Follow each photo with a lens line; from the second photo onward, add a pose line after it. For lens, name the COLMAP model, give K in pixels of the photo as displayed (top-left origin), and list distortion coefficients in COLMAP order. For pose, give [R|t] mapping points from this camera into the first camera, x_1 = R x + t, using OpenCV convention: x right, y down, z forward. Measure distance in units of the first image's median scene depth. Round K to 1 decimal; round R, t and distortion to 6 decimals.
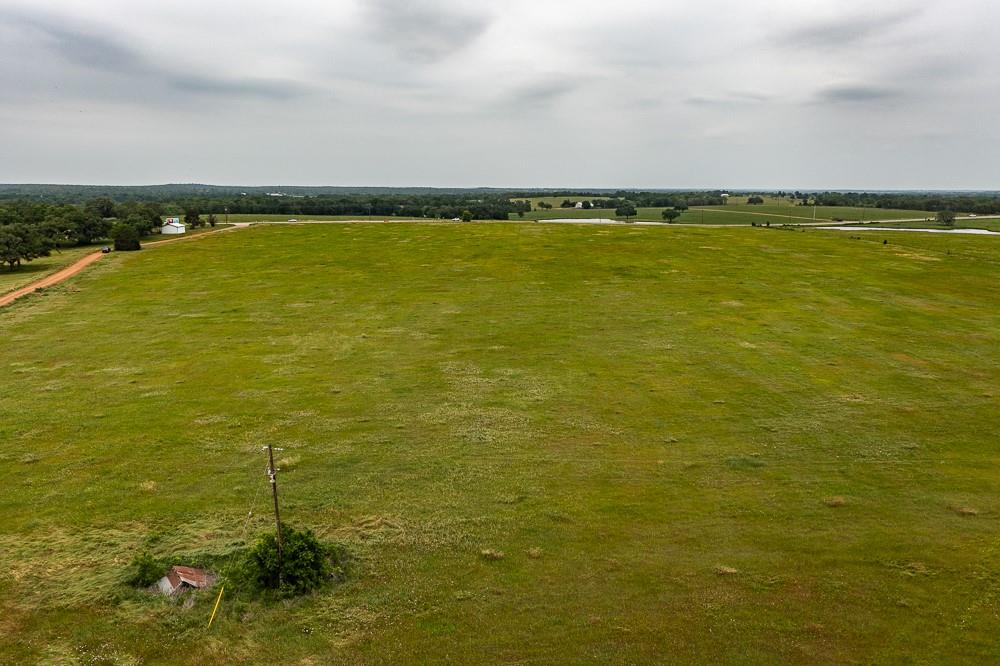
lens RADIAL K [[791.4, 0, 500.0], [0, 791.4, 333.0], [0, 0, 1]] dist [-0.006407, 0.005457]
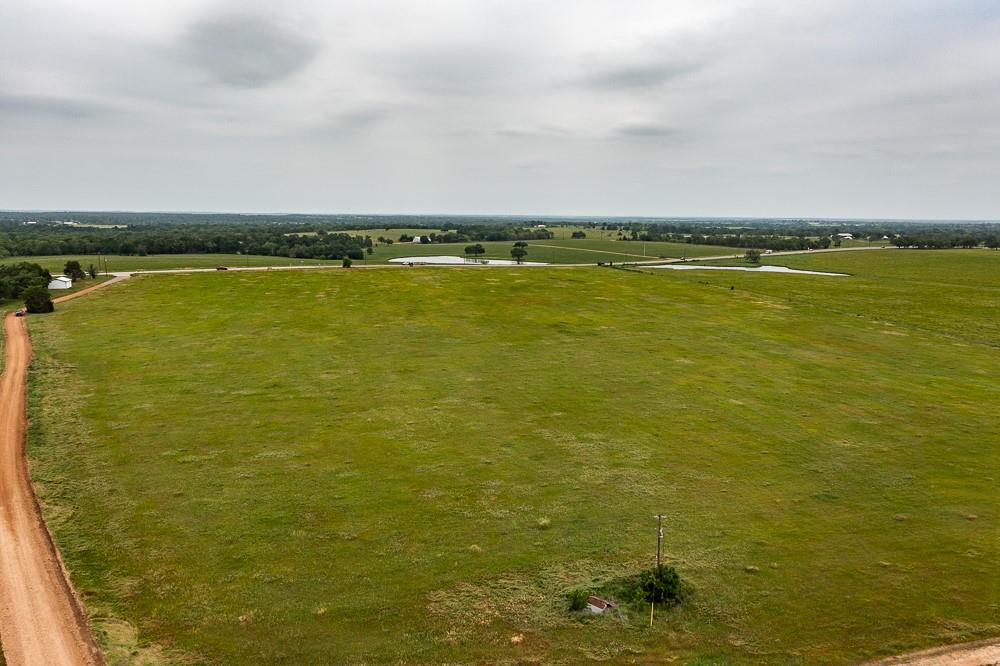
lens RADIAL K [[775.0, 0, 500.7], [0, 775.0, 412.3], [0, 0, 1]] dist [-0.003599, 0.002571]
pose [[0.971258, -0.054635, 0.231673, -0.070170], [0.038205, 0.996464, 0.074827, -0.014948], [-0.234942, -0.063825, 0.969912, -0.033923]]
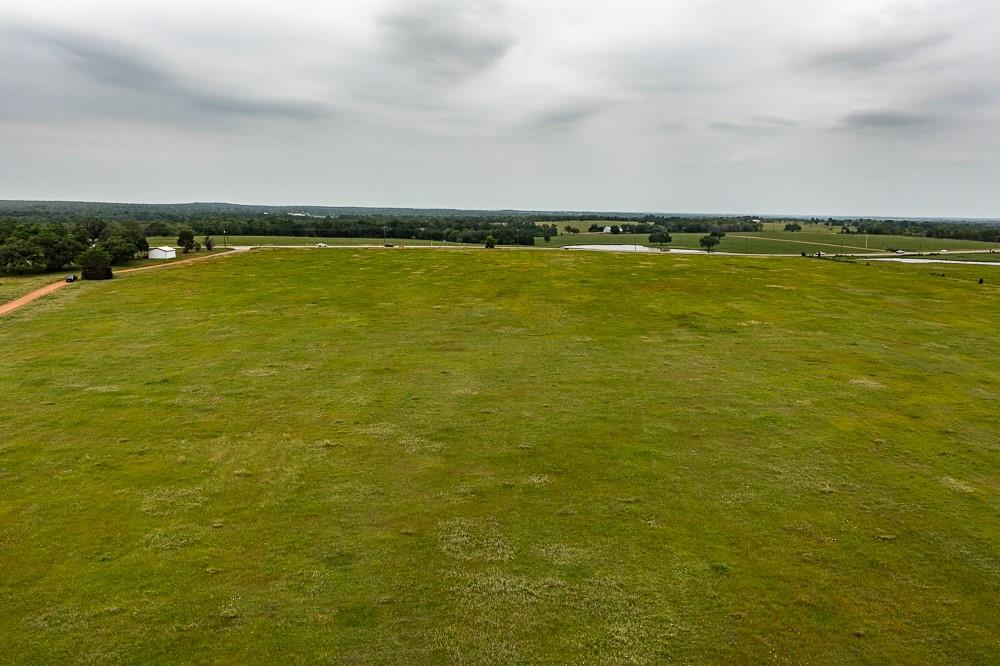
lens RADIAL K [[791.4, 0, 500.0], [0, 791.4, 333.0], [0, 0, 1]] dist [-0.006407, 0.005457]
pose [[0.999490, 0.016423, -0.027401, -0.003169], [-0.017168, 0.999483, -0.027176, -0.014267], [0.026941, 0.027633, 0.999255, 0.072073]]
